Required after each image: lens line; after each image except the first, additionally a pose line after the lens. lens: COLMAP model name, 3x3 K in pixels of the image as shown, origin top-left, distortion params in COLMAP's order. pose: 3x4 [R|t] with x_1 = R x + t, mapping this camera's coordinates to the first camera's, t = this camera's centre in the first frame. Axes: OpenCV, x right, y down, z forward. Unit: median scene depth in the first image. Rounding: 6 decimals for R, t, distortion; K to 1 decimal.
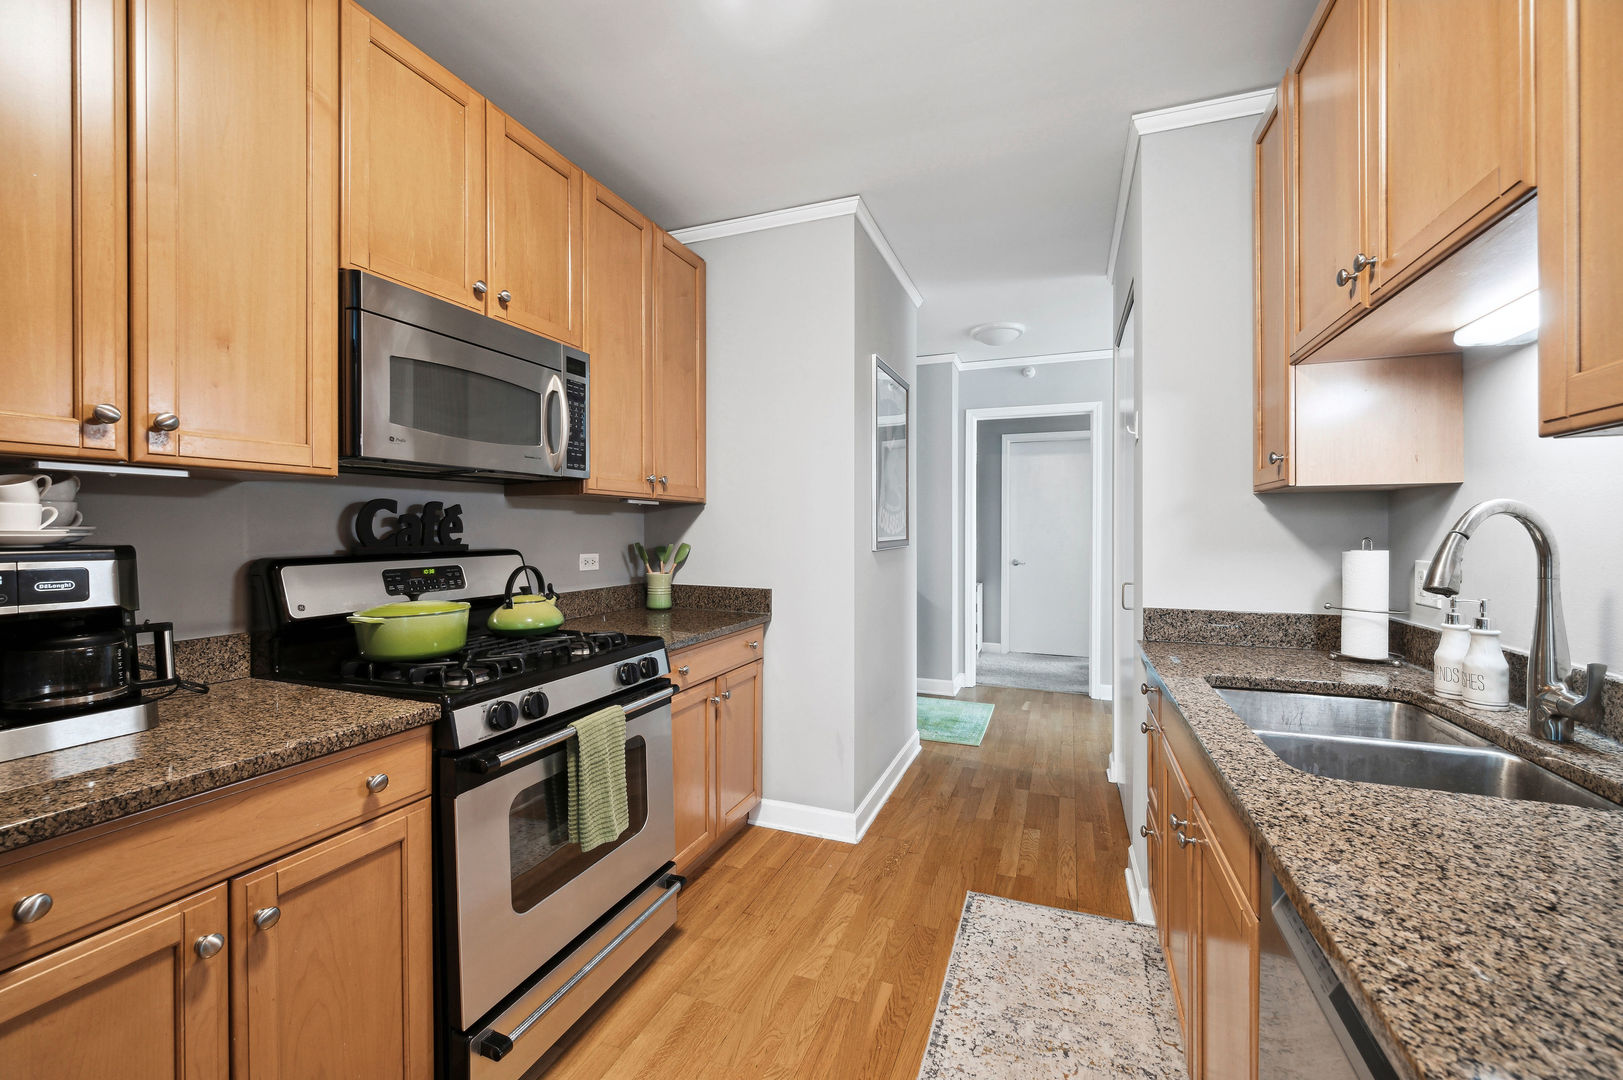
lens RADIAL K [[645.2, 0, 811.5], [0, 645.2, 540.0], [0, 0, 1]] dist [-0.001140, -0.000038]
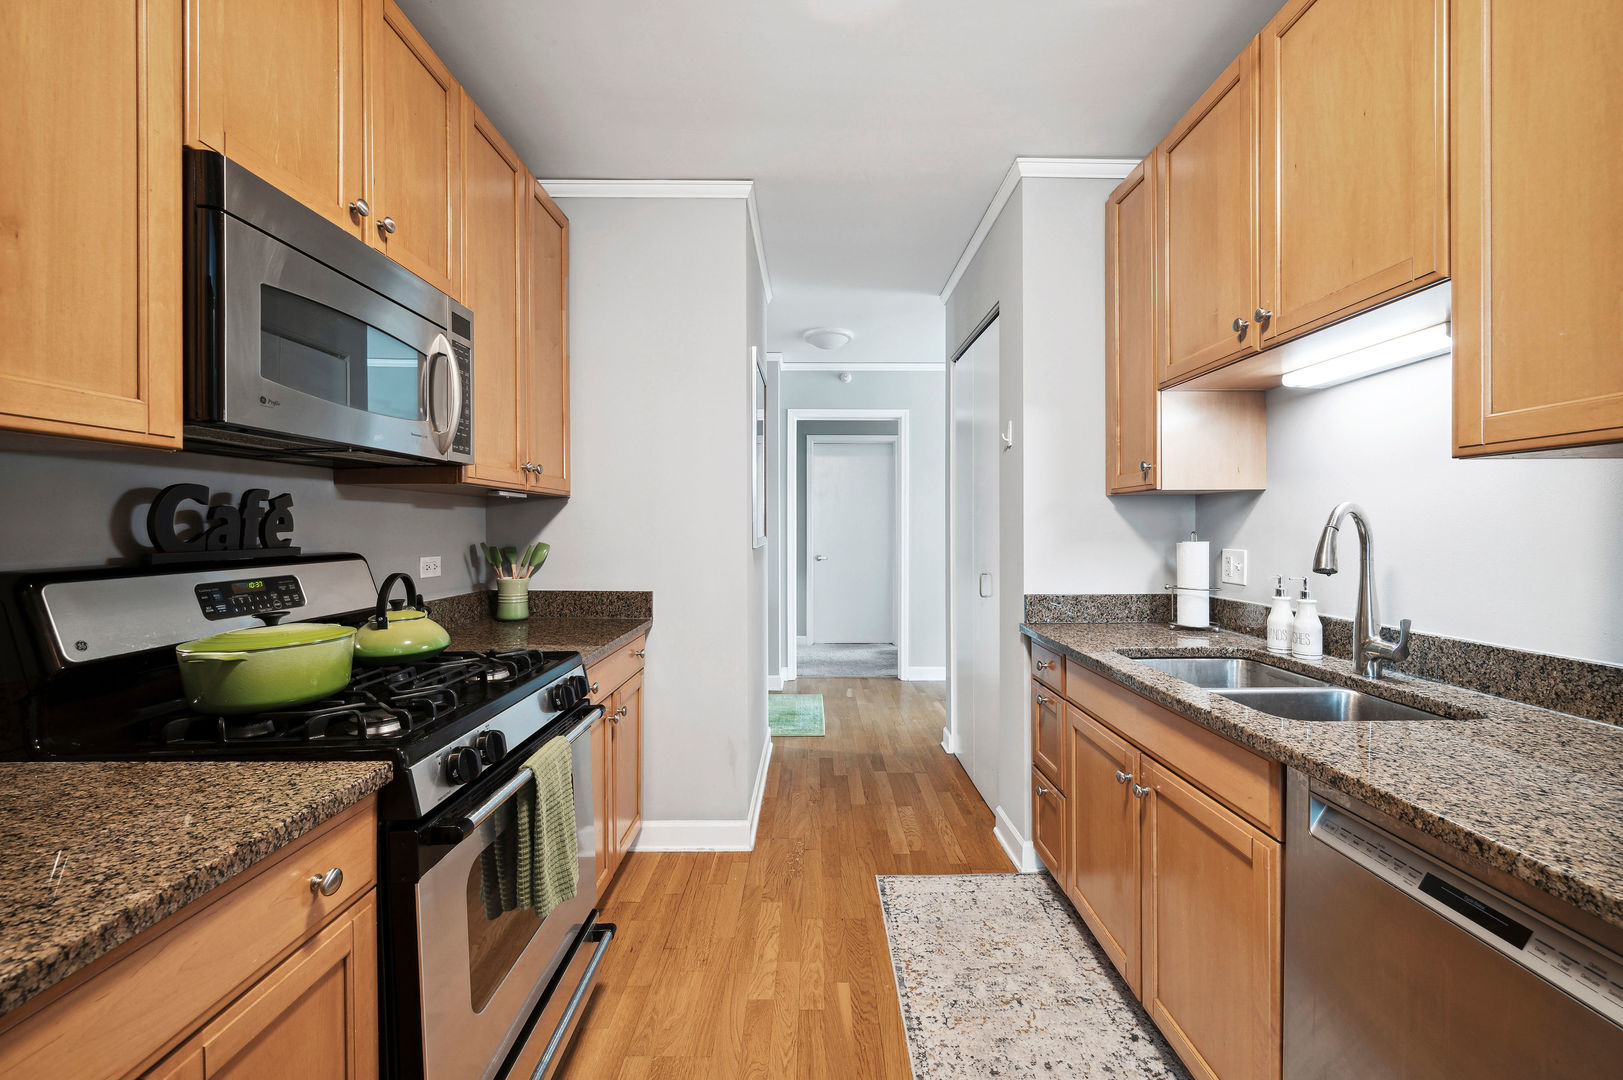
lens RADIAL K [[647.3, 0, 812.7], [0, 647.3, 537.9], [0, 0, 1]] dist [-0.000377, 0.000240]
pose [[0.929259, -0.008752, 0.369326, -0.281099], [0.008376, 0.999961, 0.002620, -0.000826], [-0.369335, 0.000659, 0.929296, 0.088370]]
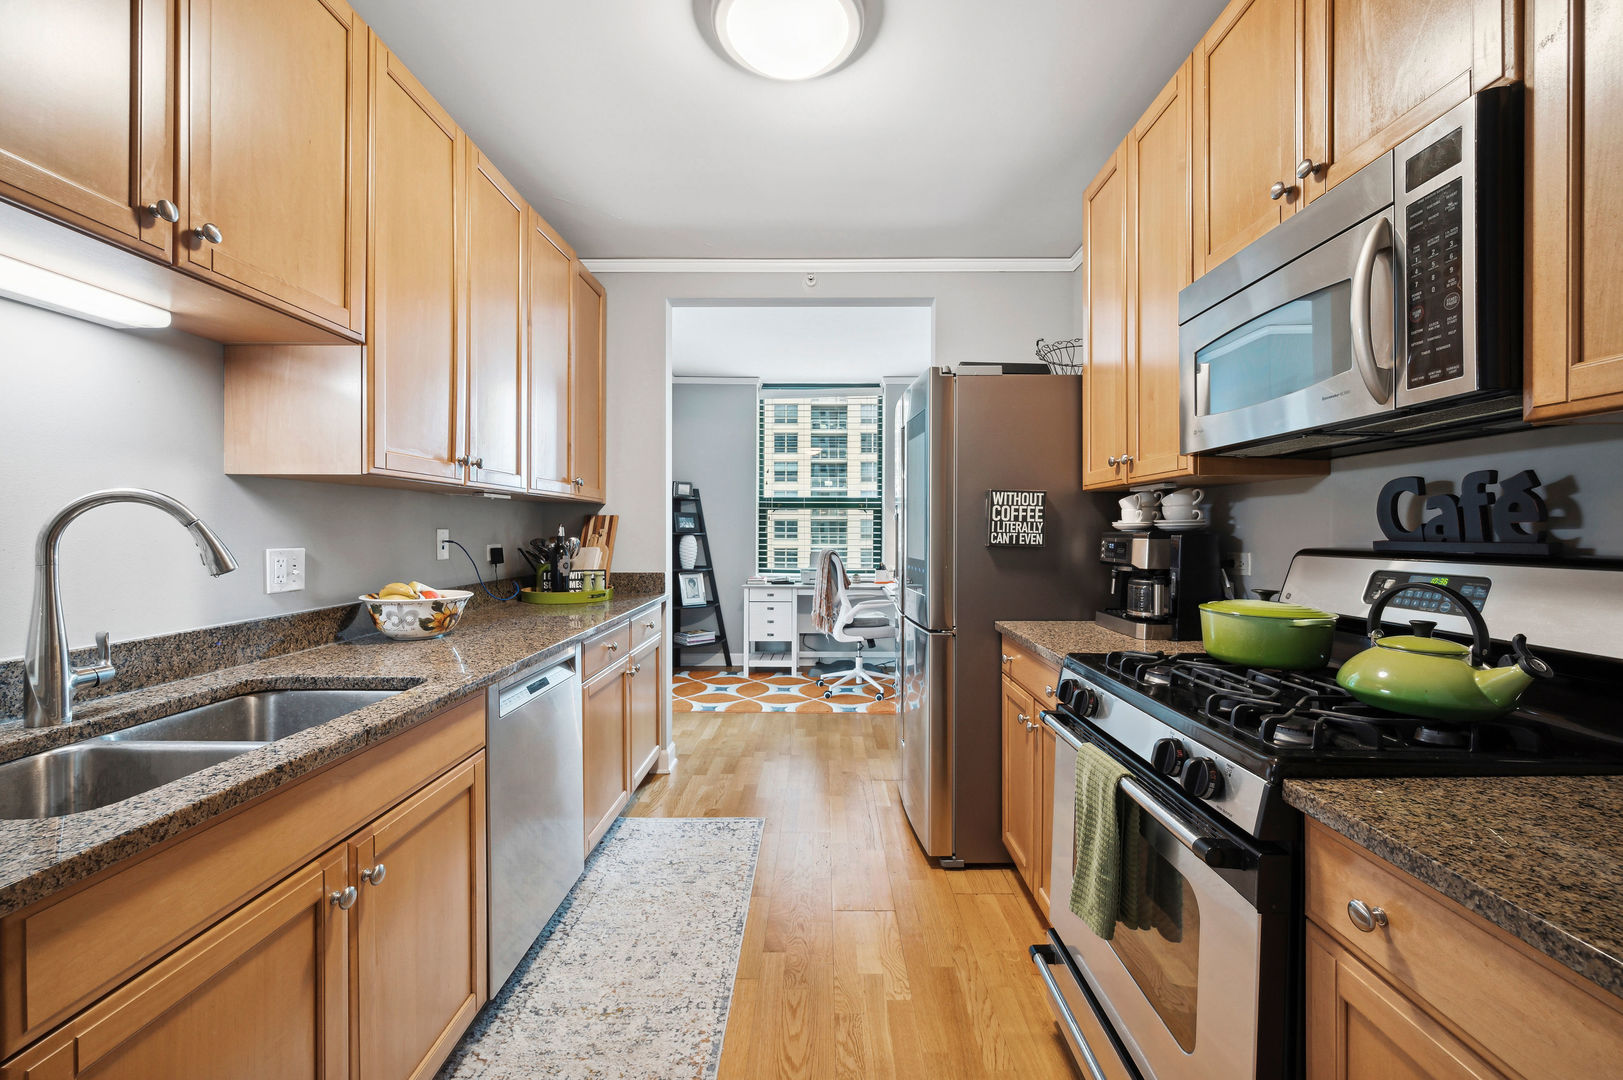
lens RADIAL K [[647.3, 0, 812.7], [0, 647.3, 537.9], [0, 0, 1]] dist [-0.000377, 0.000240]
pose [[-0.933845, 0.003916, -0.357657, 0.236540], [-0.005631, 0.999655, 0.025648, -0.008791], [0.357634, 0.025966, -0.933501, 1.403322]]
